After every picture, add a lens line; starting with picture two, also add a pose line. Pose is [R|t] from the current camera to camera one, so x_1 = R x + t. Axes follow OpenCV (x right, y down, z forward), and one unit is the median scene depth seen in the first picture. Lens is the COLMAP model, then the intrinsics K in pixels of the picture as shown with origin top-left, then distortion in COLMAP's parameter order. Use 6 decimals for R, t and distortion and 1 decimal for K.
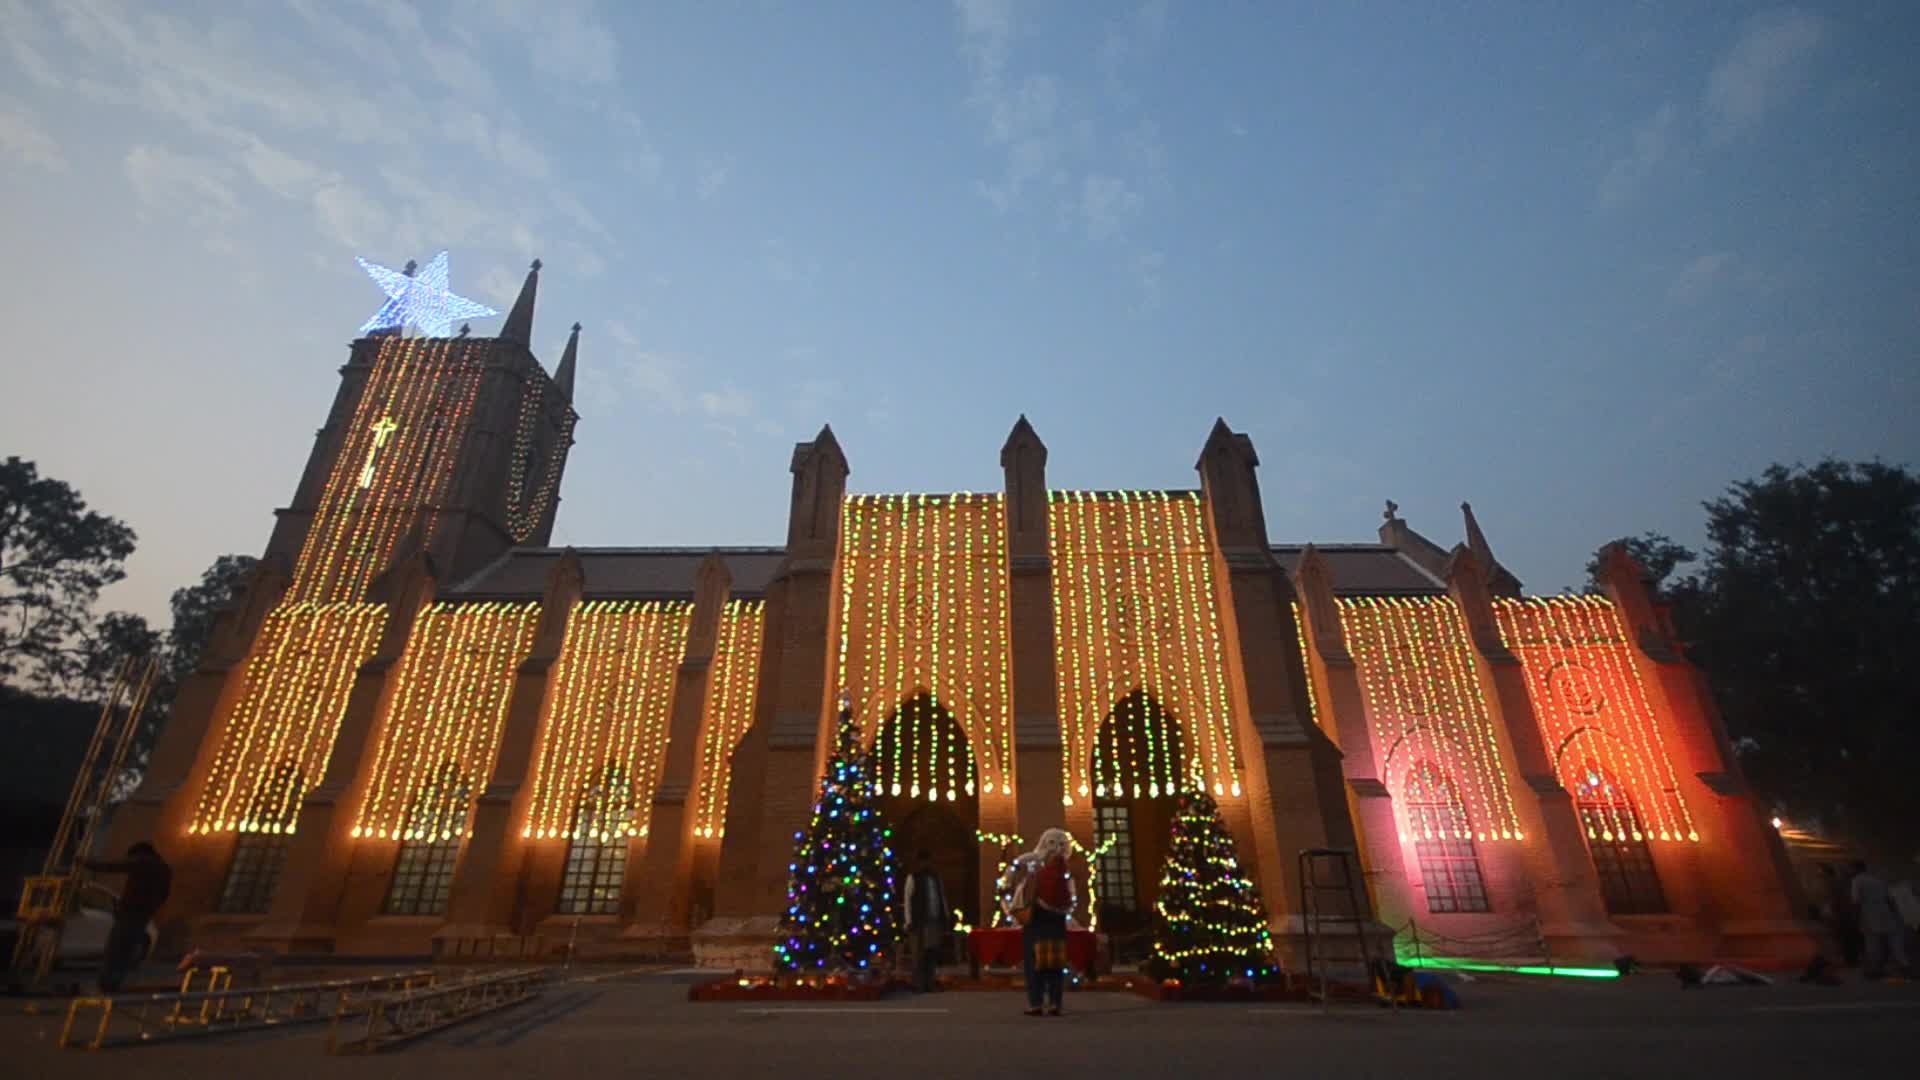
lens RADIAL K [[835.8, 0, 961.7], [0, 835.8, 539.7], [0, 0, 1]] dist [0.001625, -0.005147]
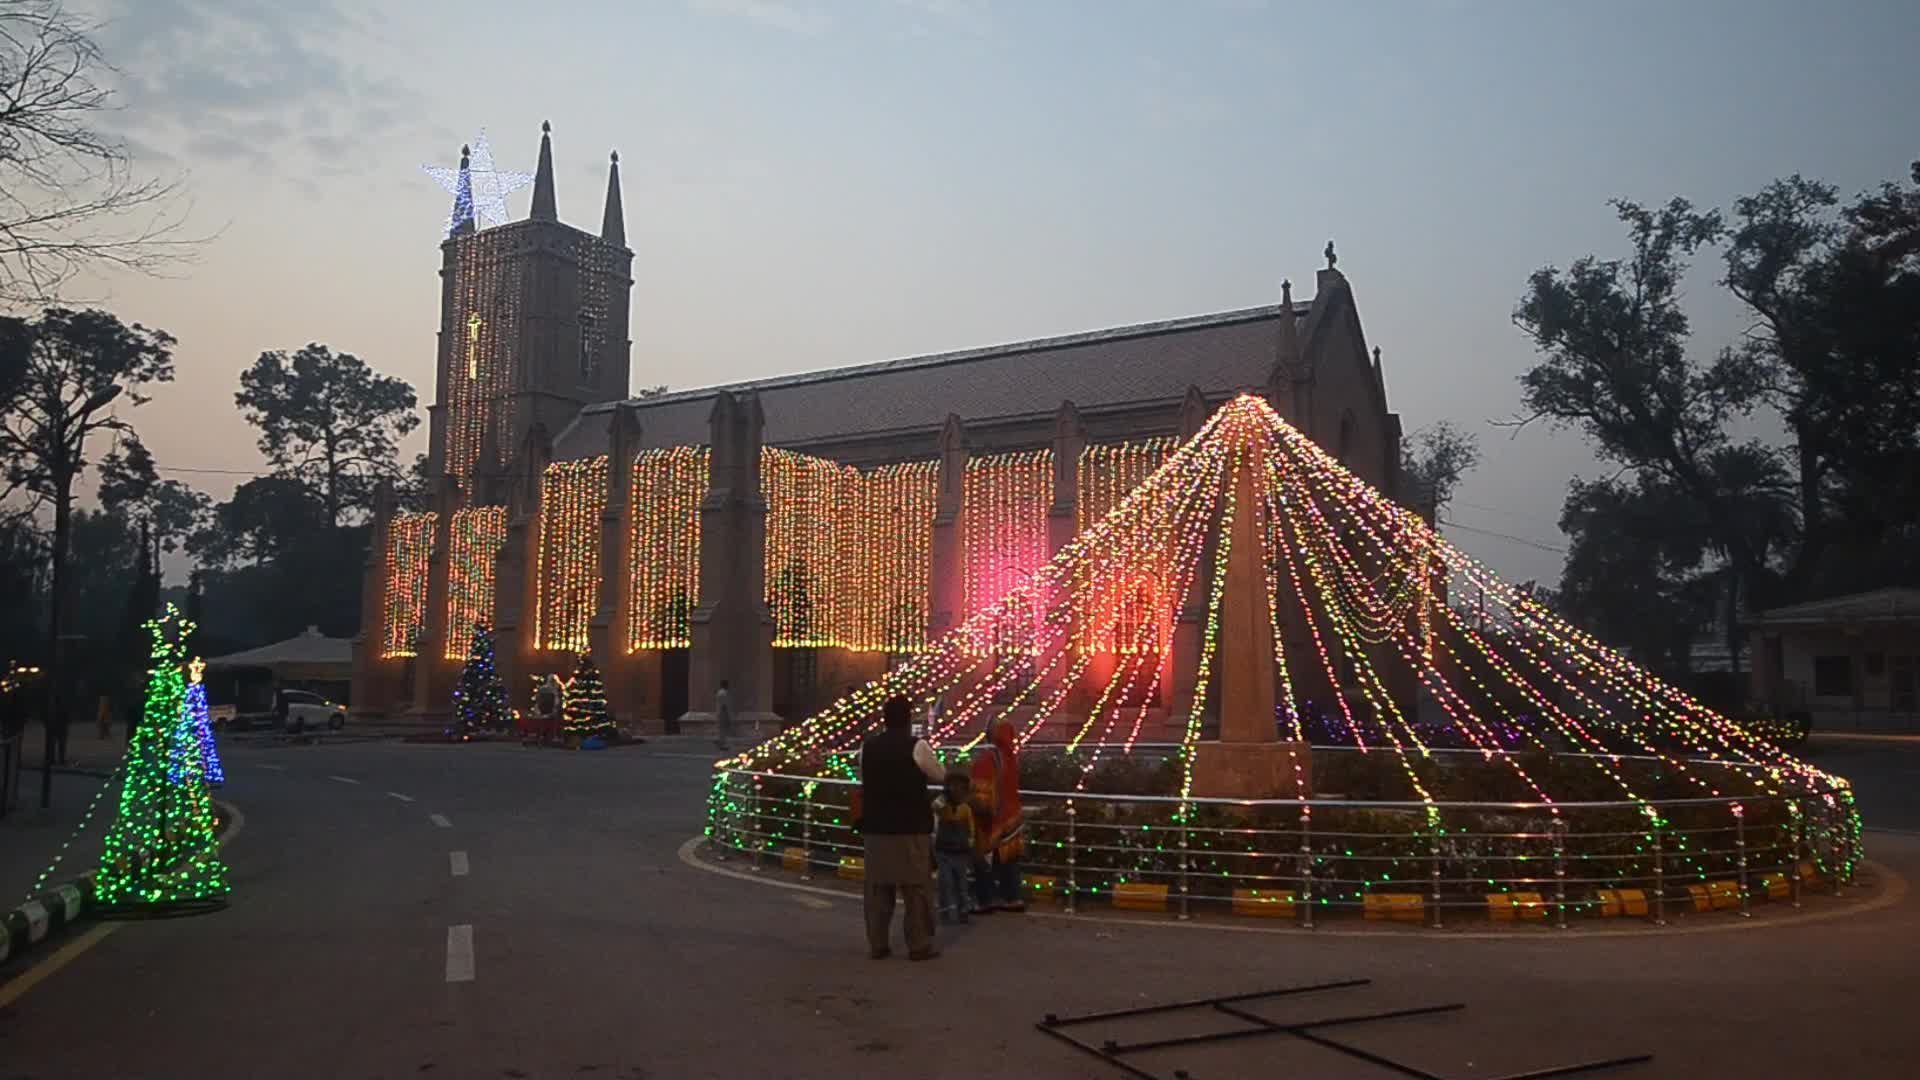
lens RADIAL K [[1406.7, 0, 973.2], [0, 1406.7, 545.3], [0, 0, 1]] dist [0.020044, 0.003059]
pose [[0.856723, -0.051277, -0.513221, 1.636065], [0.217474, 0.938182, 0.269295, -0.389892], [0.467686, -0.342323, 0.814914, -0.732062]]
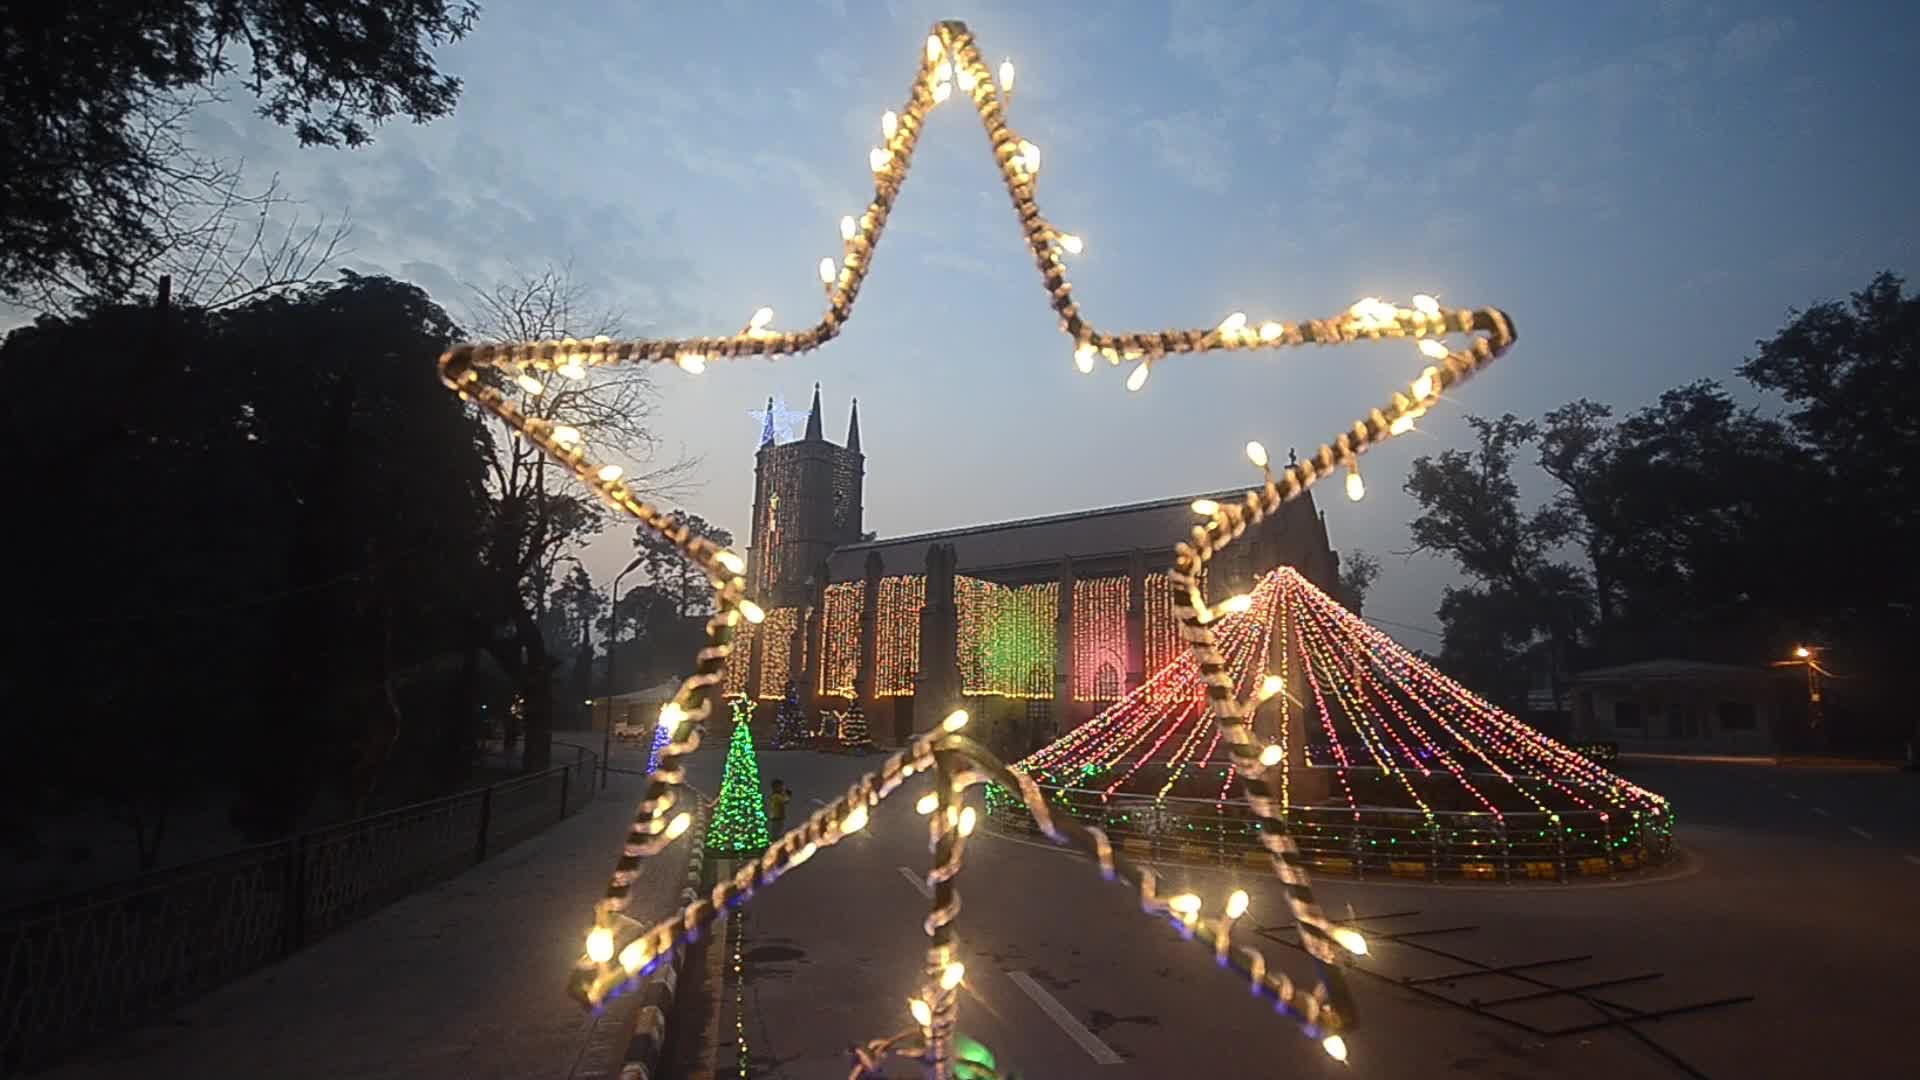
lens RADIAL K [[873.8, 0, 967.2], [0, 873.8, 549.8], [0, 0, 1]] dist [0.003281, -0.004641]
pose [[0.806730, -0.099008, -0.582567, 1.617269], [0.240600, 0.955479, 0.170795, -0.464723], [0.539720, -0.277951, 0.794635, -0.842950]]
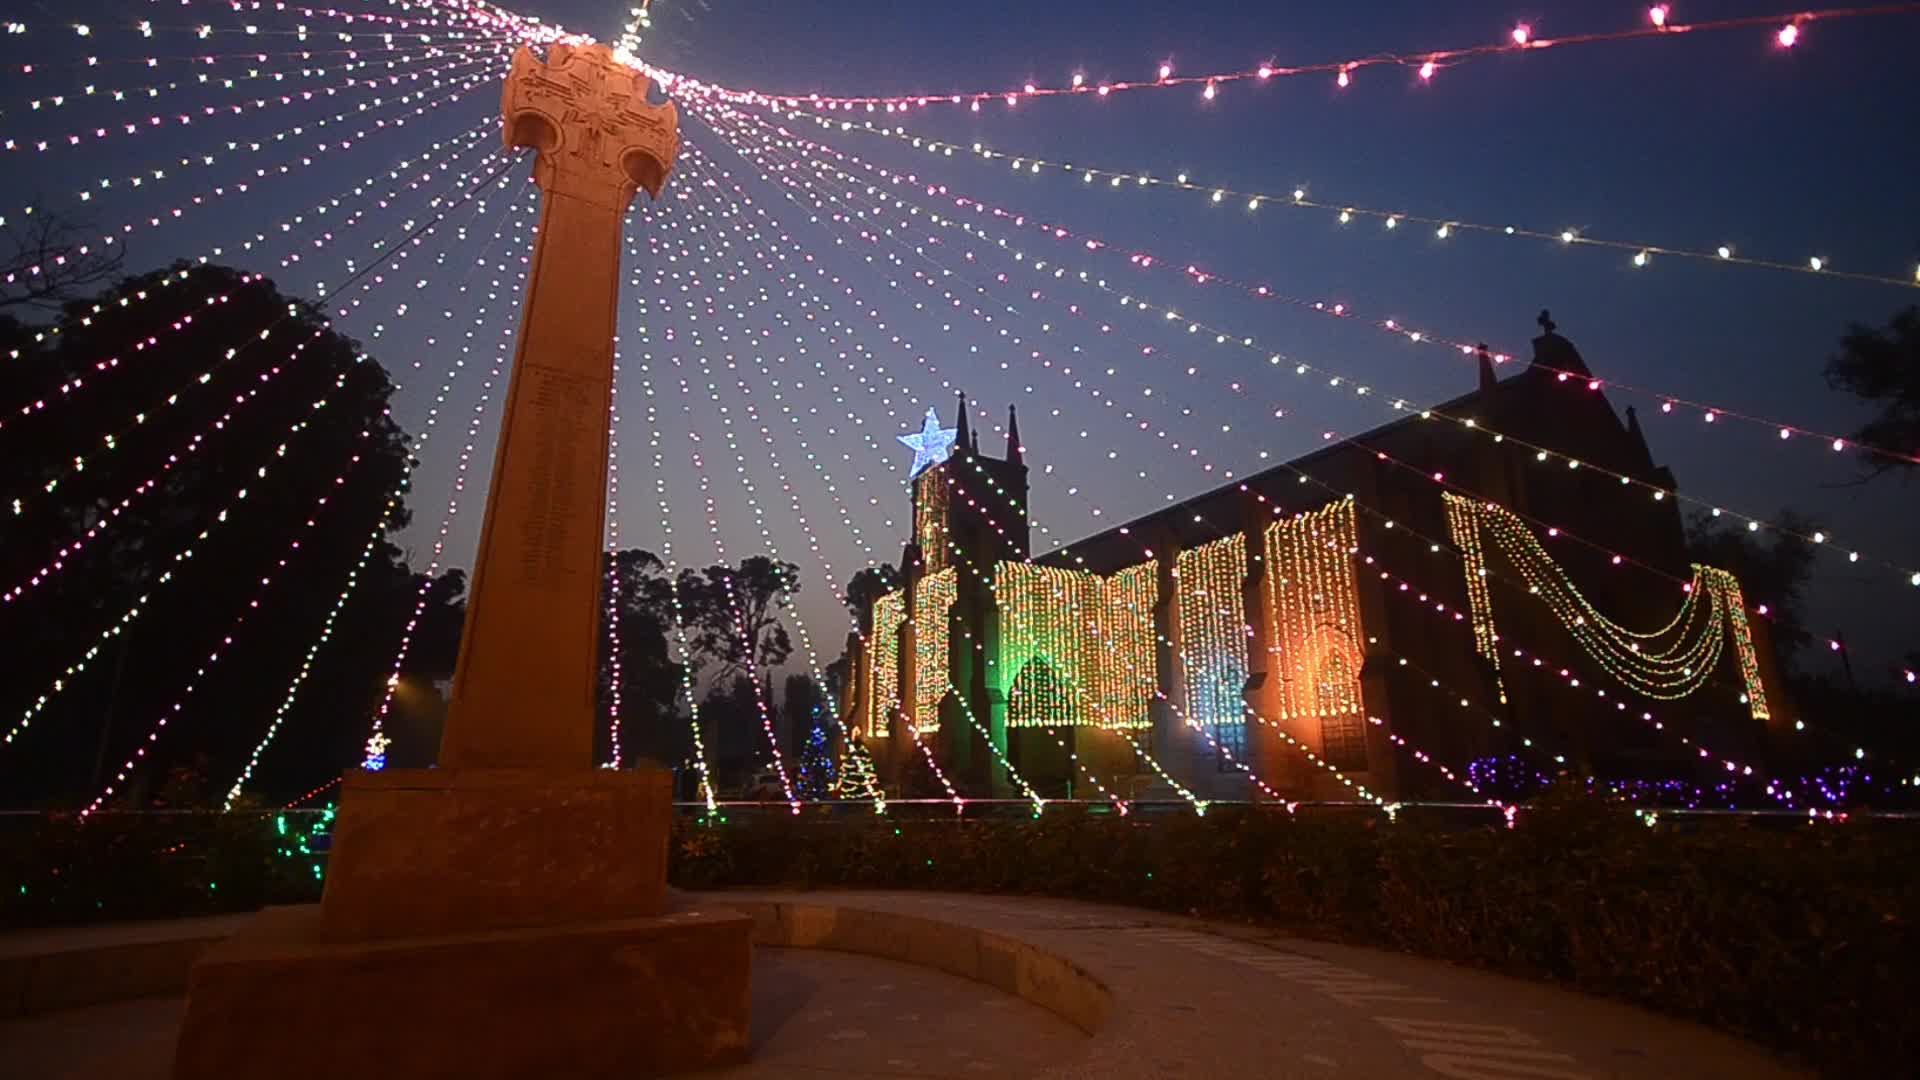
lens RADIAL K [[871.8, 0, 970.5], [0, 871.8, 551.3], [0, 0, 1]] dist [0.012112, -0.013218]
pose [[0.524109, -0.226187, -0.821065, 1.592034], [0.374876, 0.926936, -0.016059, -0.039288], [0.764707, -0.299381, 0.570608, -0.063508]]
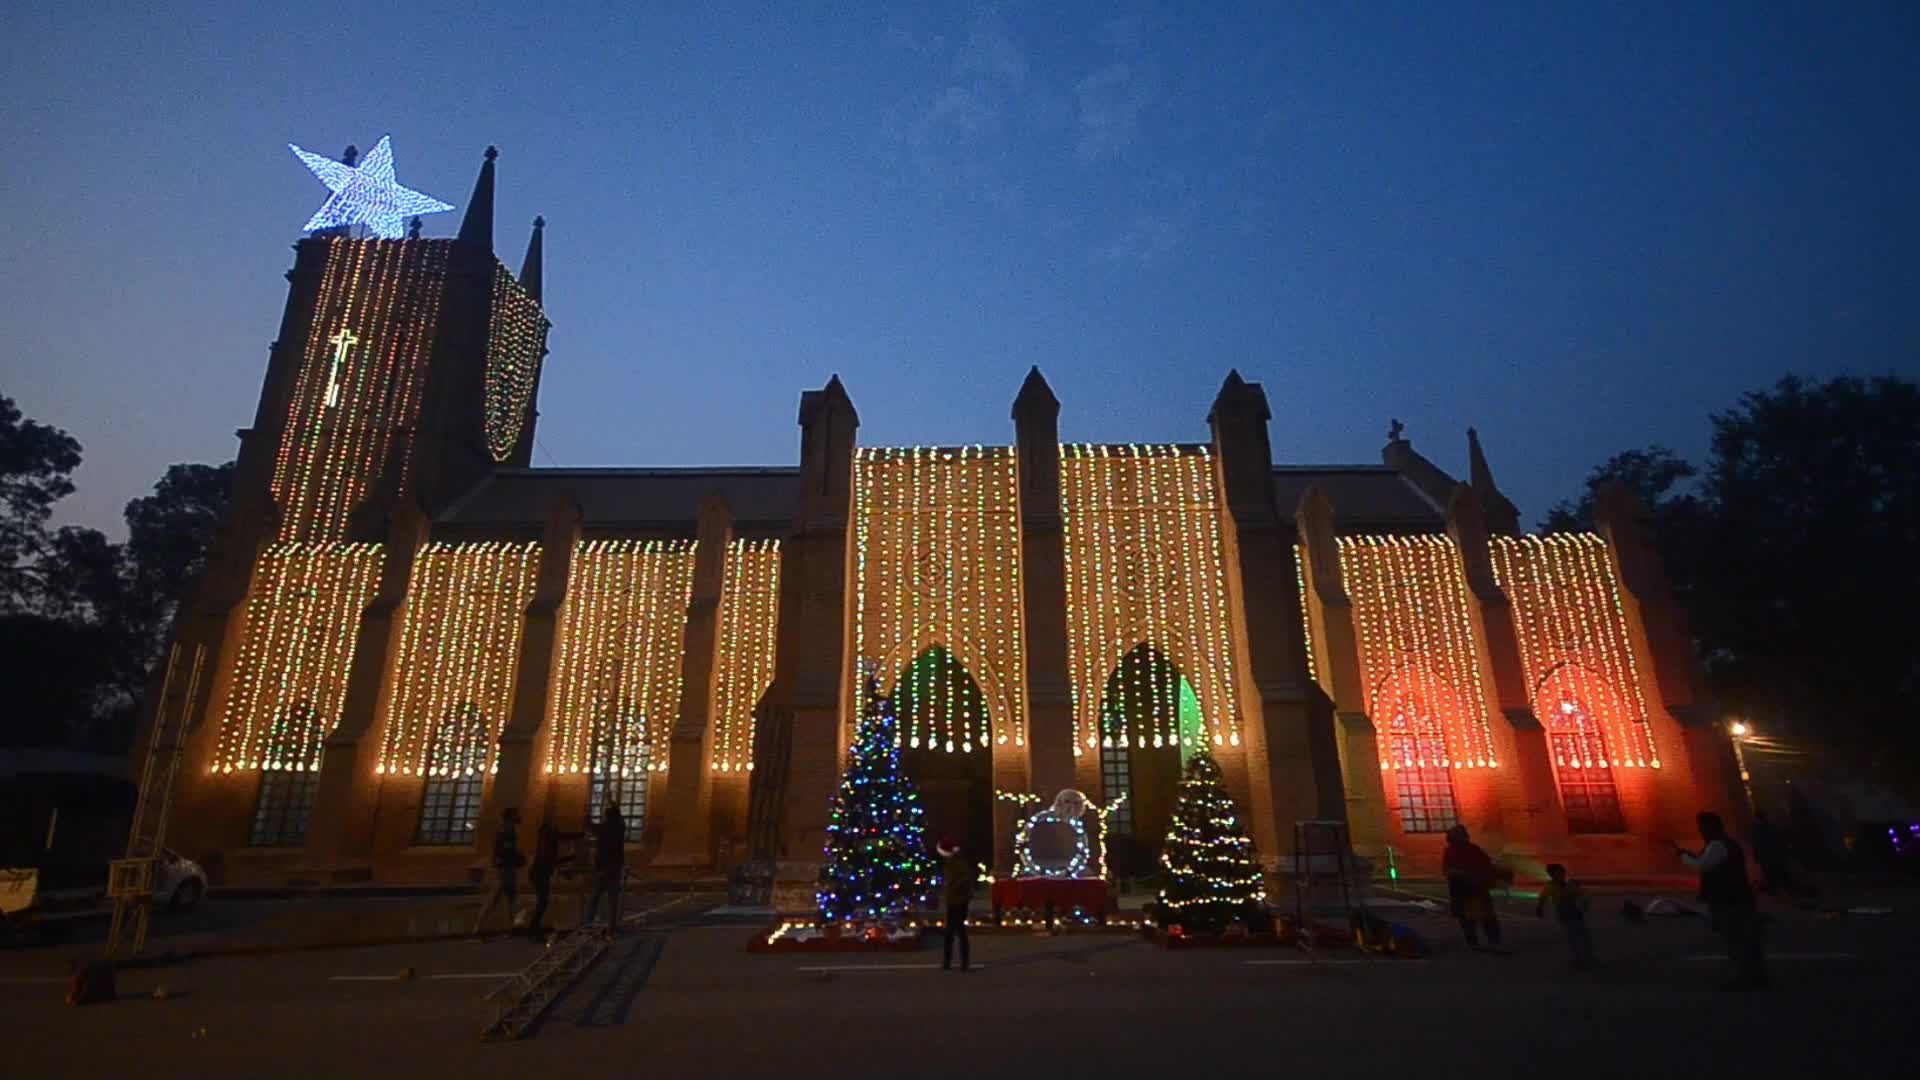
lens RADIAL K [[865.5, 0, 968.0], [0, 865.5, 565.5], [0, 0, 1]] dist [0.002614, -0.000517]
pose [[0.999691, -0.002725, 0.024688, -0.026812], [-0.001173, 0.987676, 0.156510, -0.065802], [-0.024811, -0.156490, 0.987368, -0.032609]]
